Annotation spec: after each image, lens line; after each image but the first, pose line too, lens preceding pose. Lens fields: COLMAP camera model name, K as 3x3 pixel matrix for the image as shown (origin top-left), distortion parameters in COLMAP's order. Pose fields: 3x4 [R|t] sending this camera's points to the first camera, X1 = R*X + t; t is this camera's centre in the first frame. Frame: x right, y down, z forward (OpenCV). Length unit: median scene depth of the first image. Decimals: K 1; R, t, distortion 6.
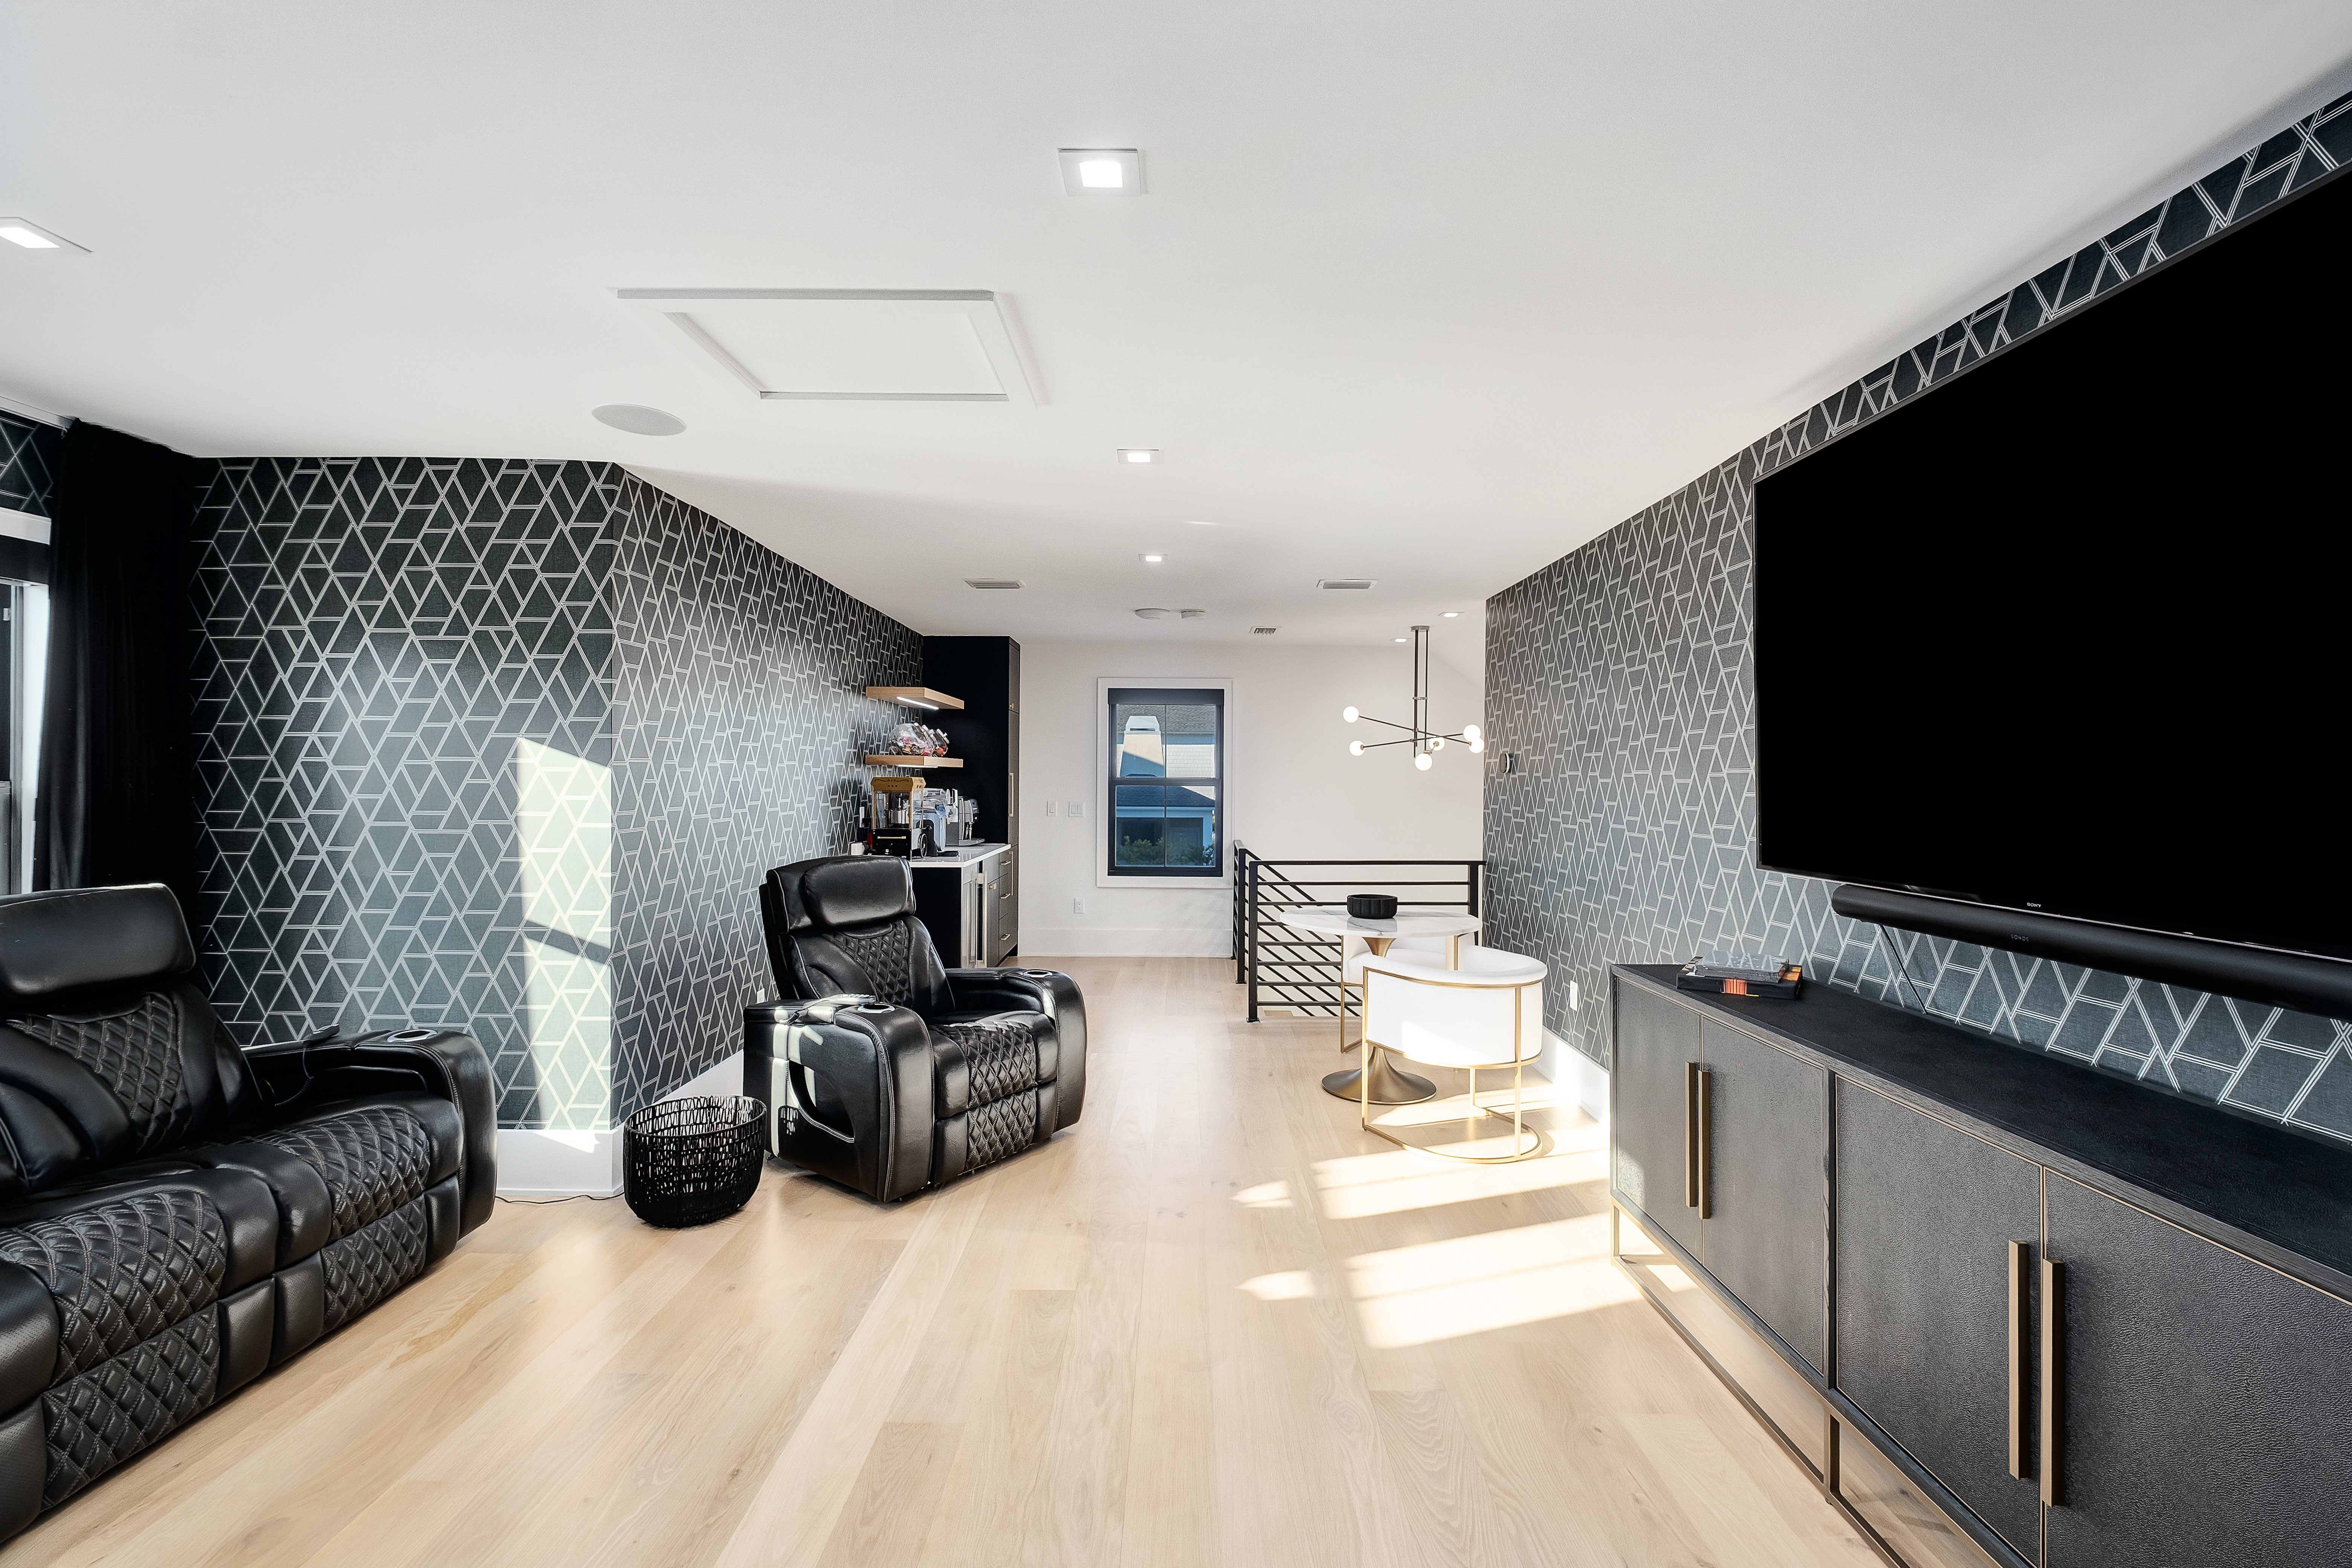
lens RADIAL K [[1026.5, 0, 1193.6], [0, 1026.5, 772.1], [0, 0, 1]] dist [0.008913, -0.000077]
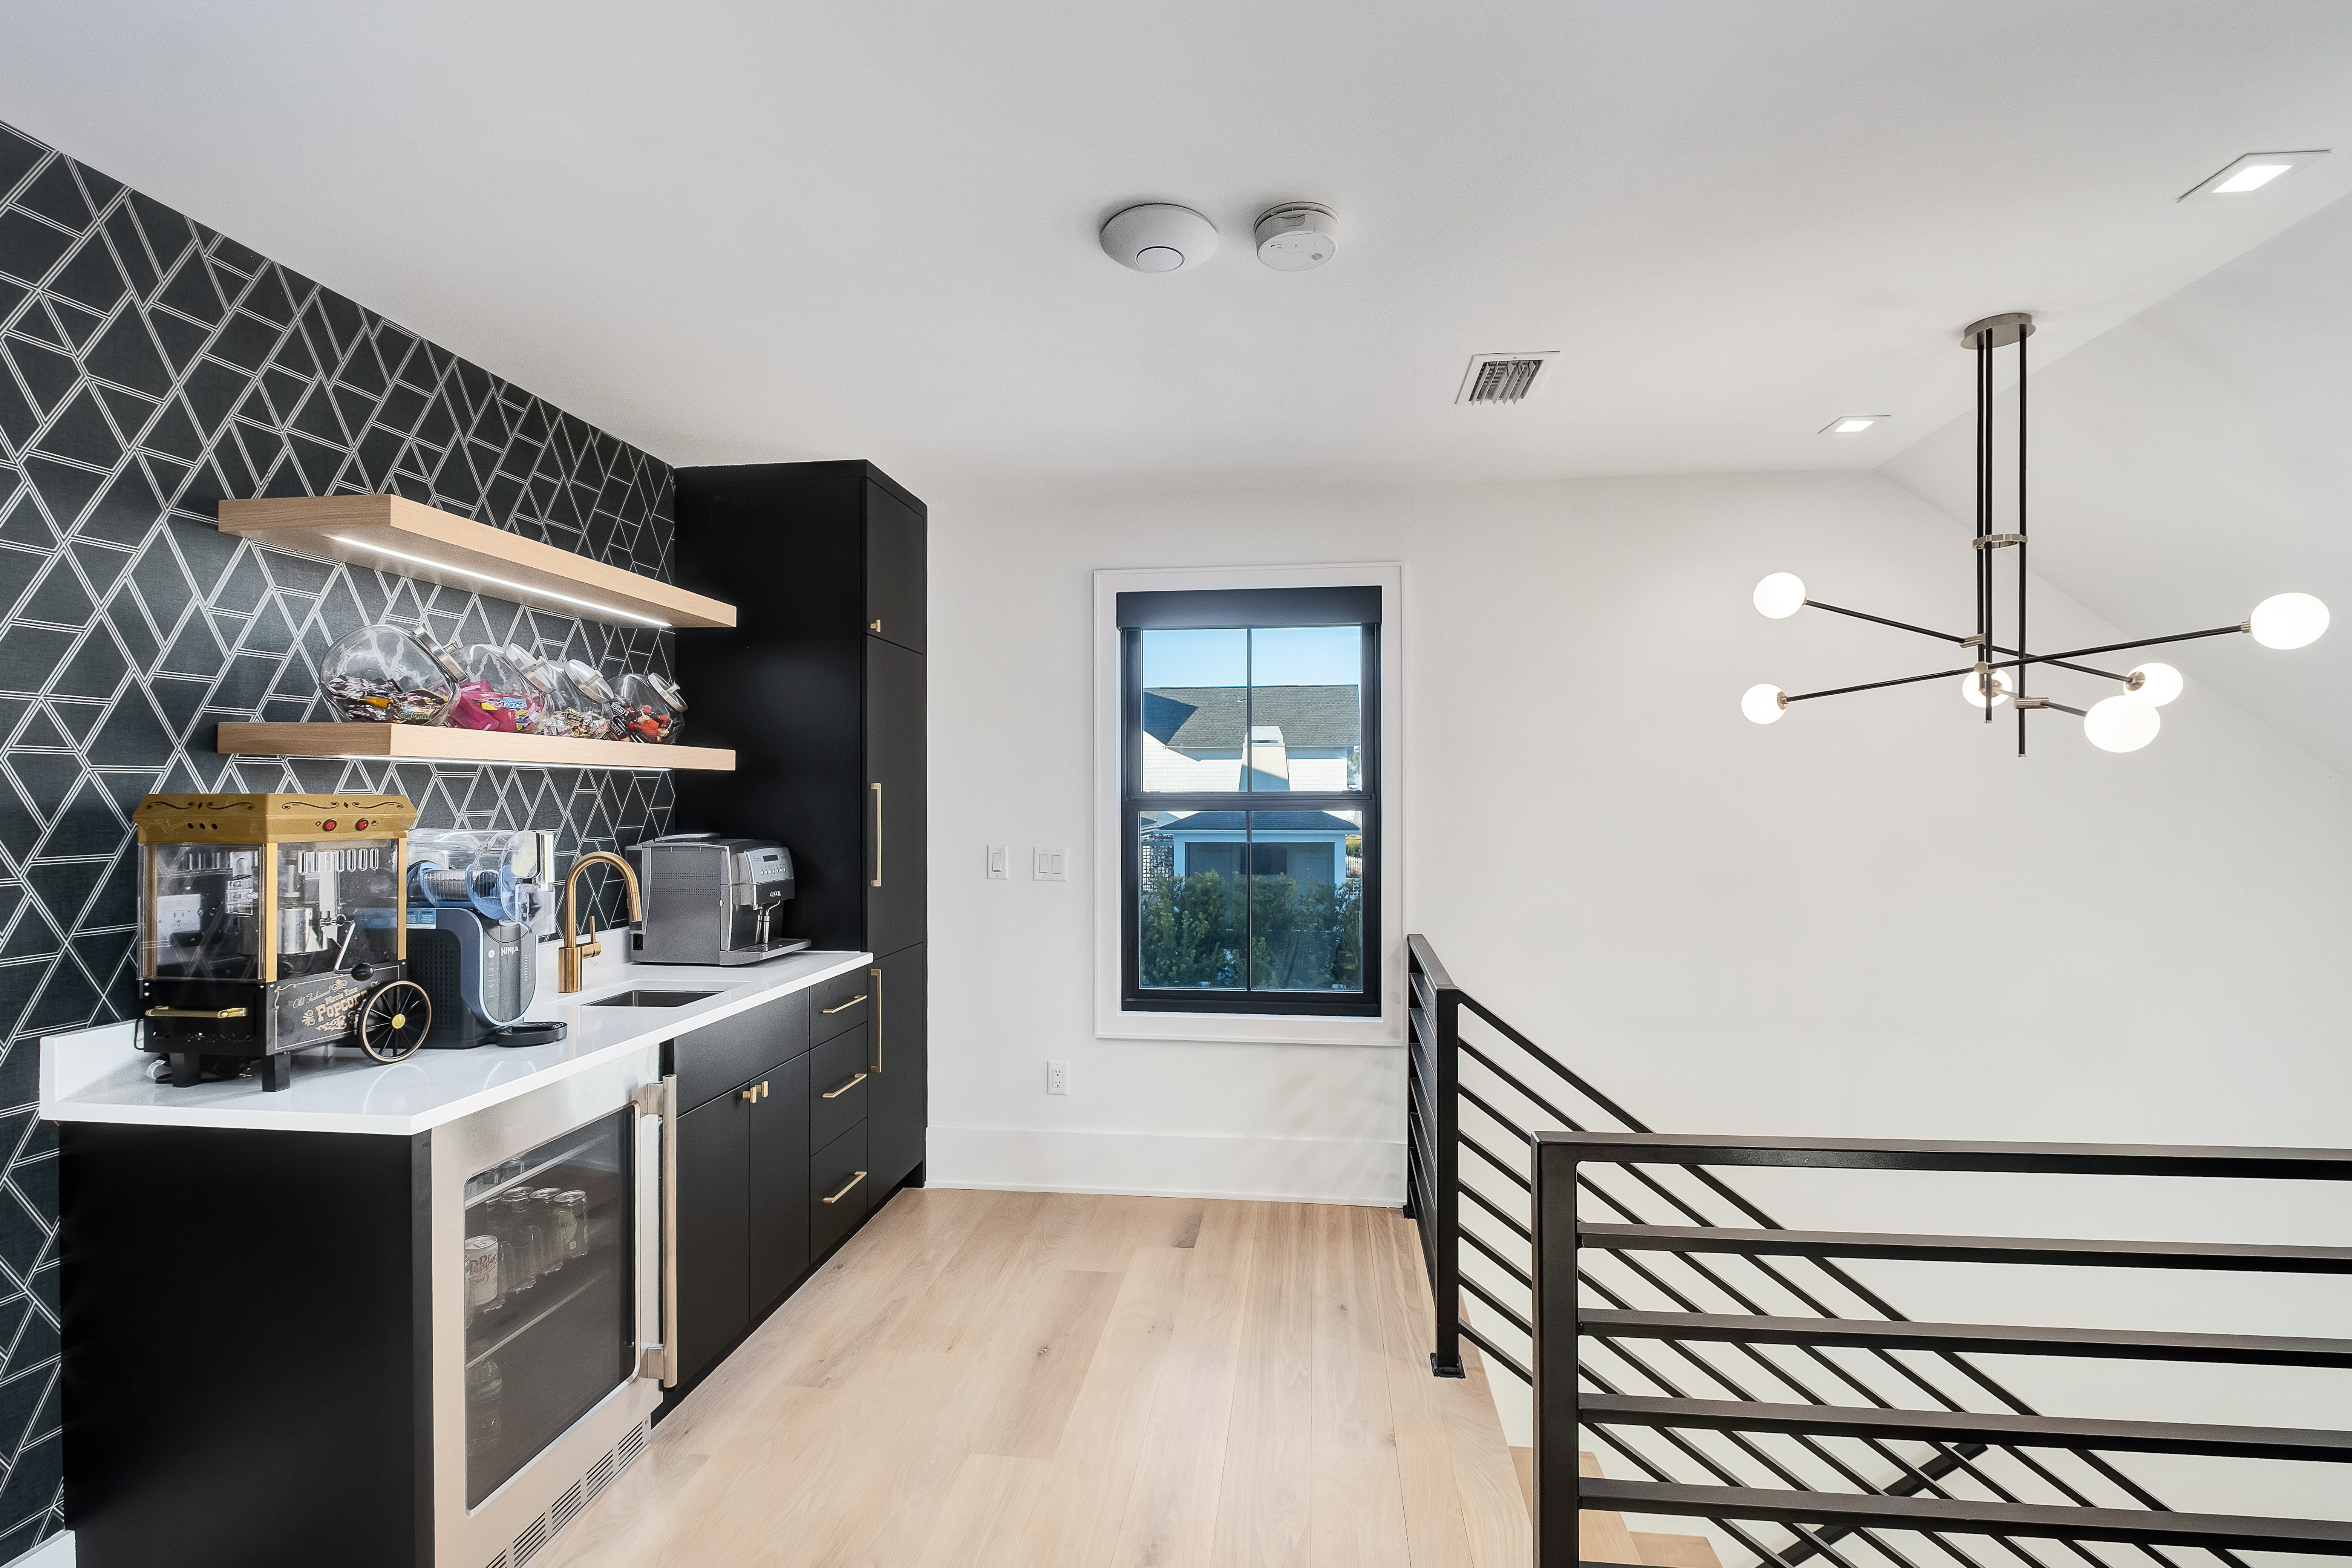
lens RADIAL K [[1019.5, 0, 1176.0], [0, 1019.5, 784.0], [0, 0, 1]] dist [0.000645, 0.000025]
pose [[0.989664, -0.008512, -0.143150, 0.005178], [0.007360, 0.999936, -0.008572, 0.005055], [0.143214, 0.007429, 0.989664, 0.578296]]
